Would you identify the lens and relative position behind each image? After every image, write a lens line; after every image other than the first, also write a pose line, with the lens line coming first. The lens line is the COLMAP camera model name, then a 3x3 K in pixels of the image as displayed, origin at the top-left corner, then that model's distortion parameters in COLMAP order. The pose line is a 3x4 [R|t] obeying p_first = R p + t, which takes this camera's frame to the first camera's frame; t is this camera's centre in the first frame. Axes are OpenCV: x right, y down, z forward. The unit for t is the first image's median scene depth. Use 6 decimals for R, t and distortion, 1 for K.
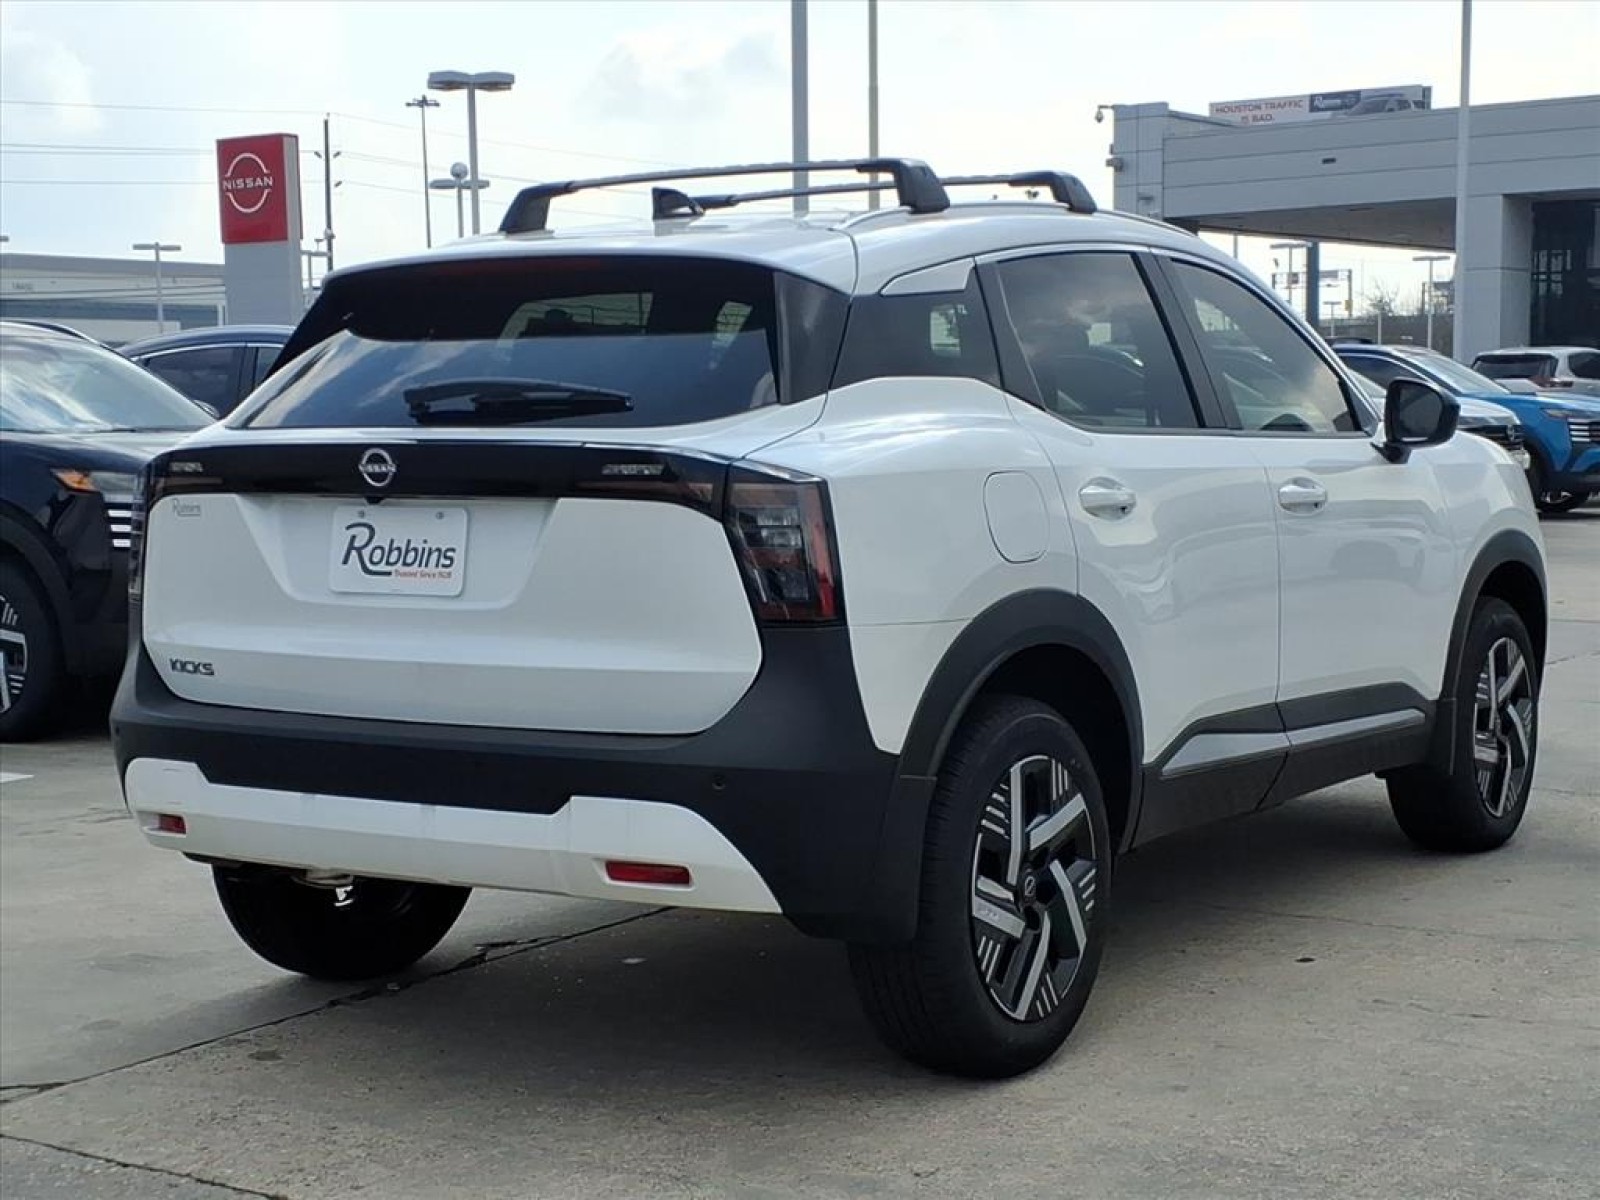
lens RADIAL K [[2589.0, 0, 800.0], [0, 2589.0, 600.0], [0, 0, 1]] dist [0.168499, 0.115263]
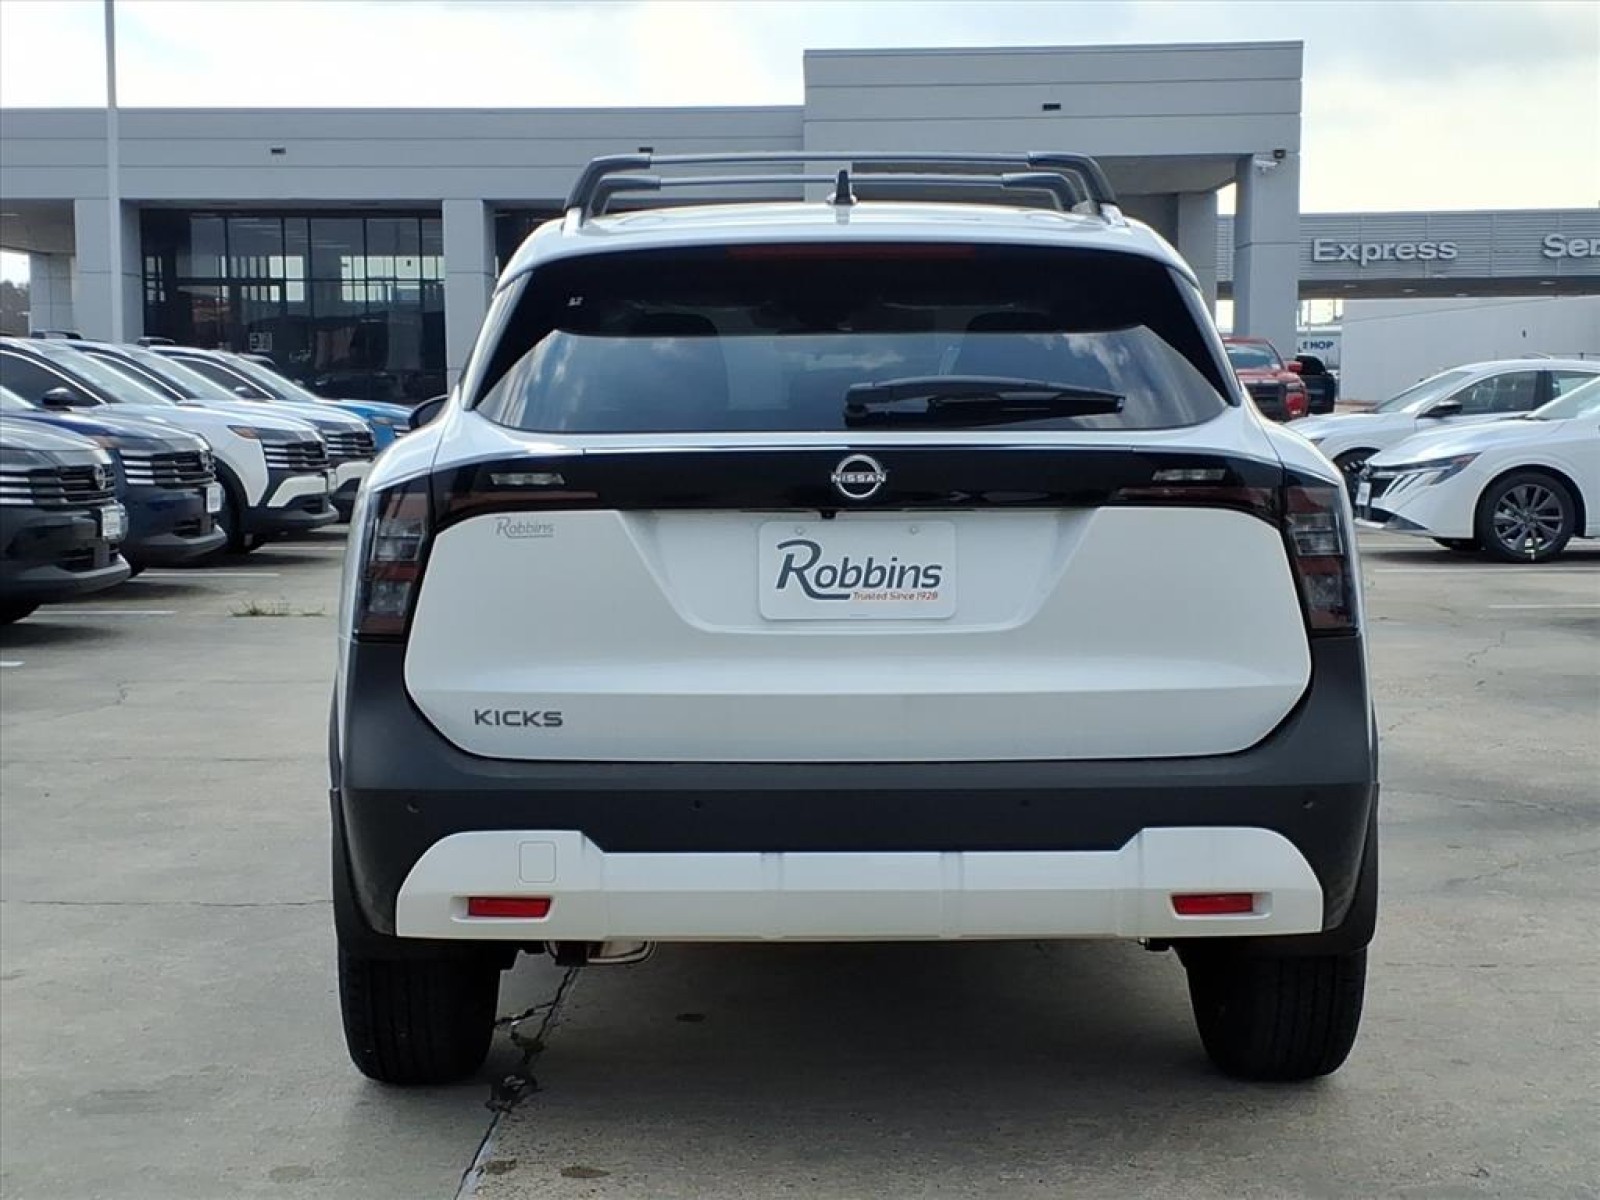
lens RADIAL K [[2589.0, 0, 800.0], [0, 2589.0, 600.0], [0, 0, 1]] dist [0.168499, 0.115263]
pose [[0.833439, -0.034921, 0.551507, -0.659921], [0.035998, 0.999312, 0.008876, -0.017486], [-0.551438, 0.012455, 0.834123, 0.275896]]
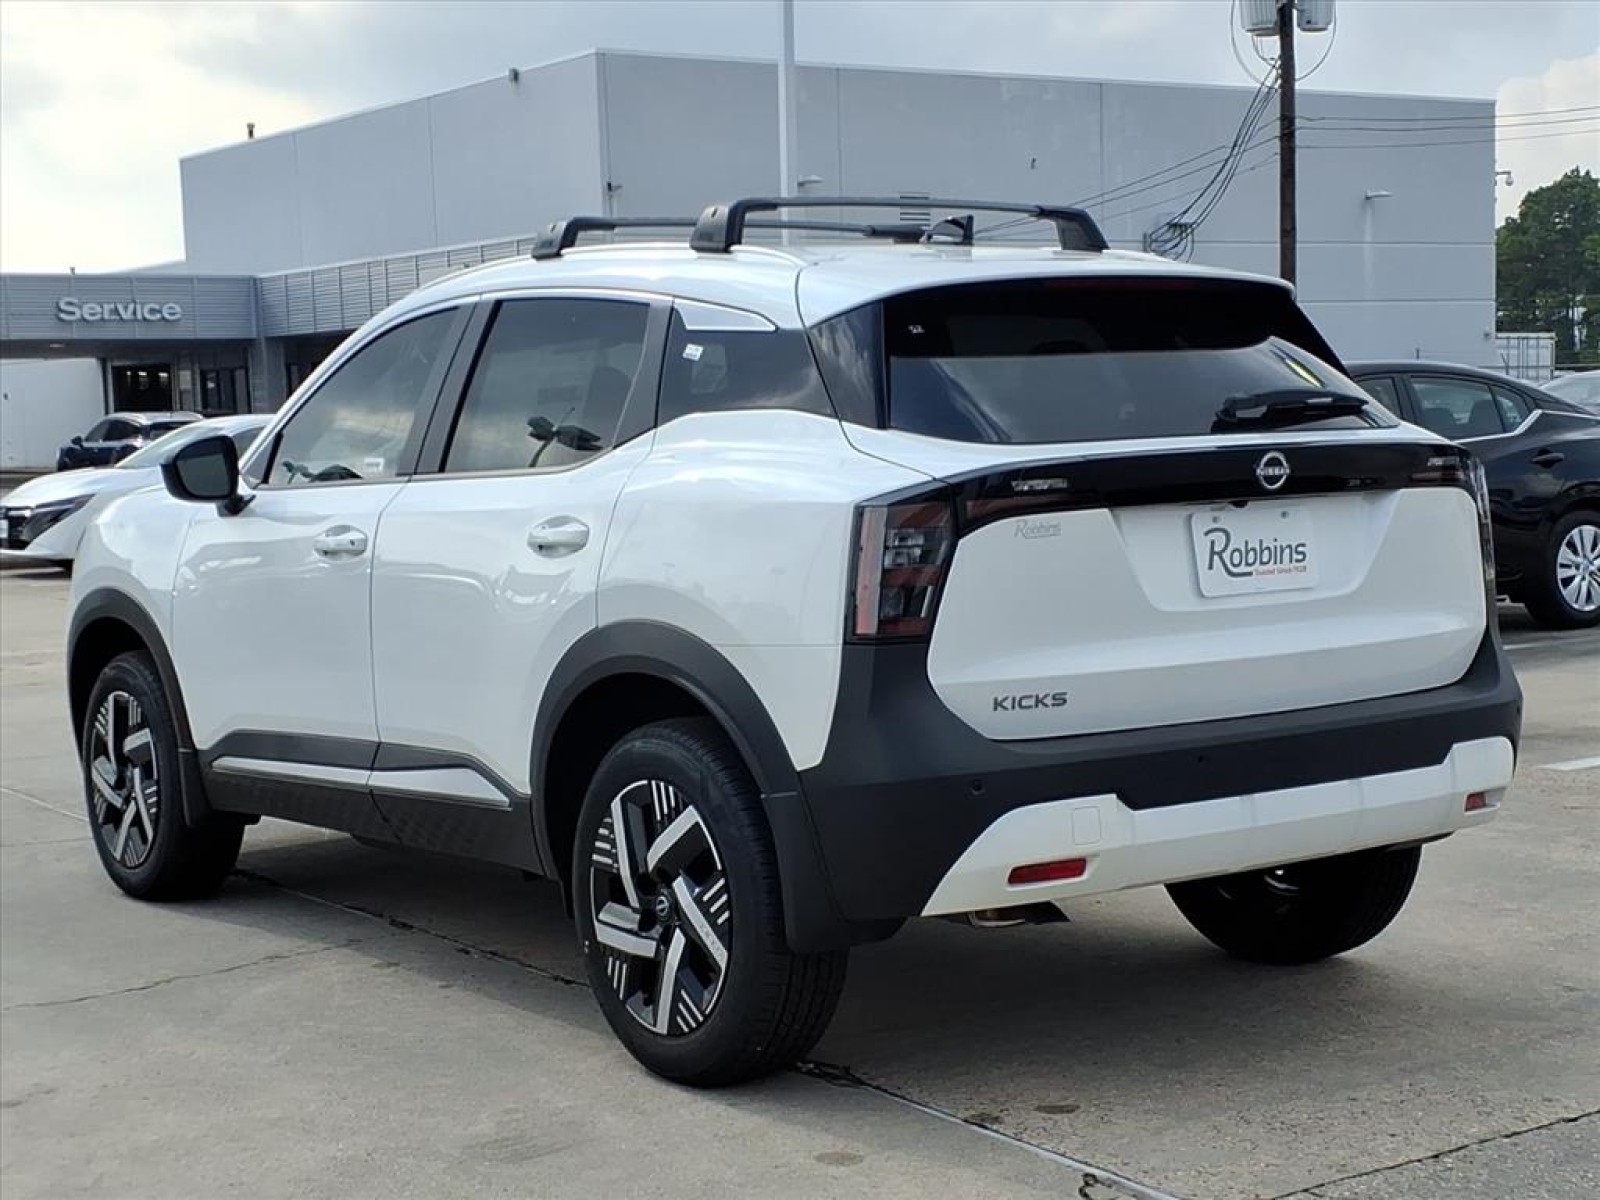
lens RADIAL K [[2589.0, 0, 800.0], [0, 2589.0, 600.0], [0, 0, 1]] dist [0.168499, 0.115263]
pose [[0.365589, -0.062979, 0.928643, -1.195909], [0.101827, 0.994426, 0.027353, -0.046747], [-0.925190, 0.084561, 0.369964, 0.786912]]
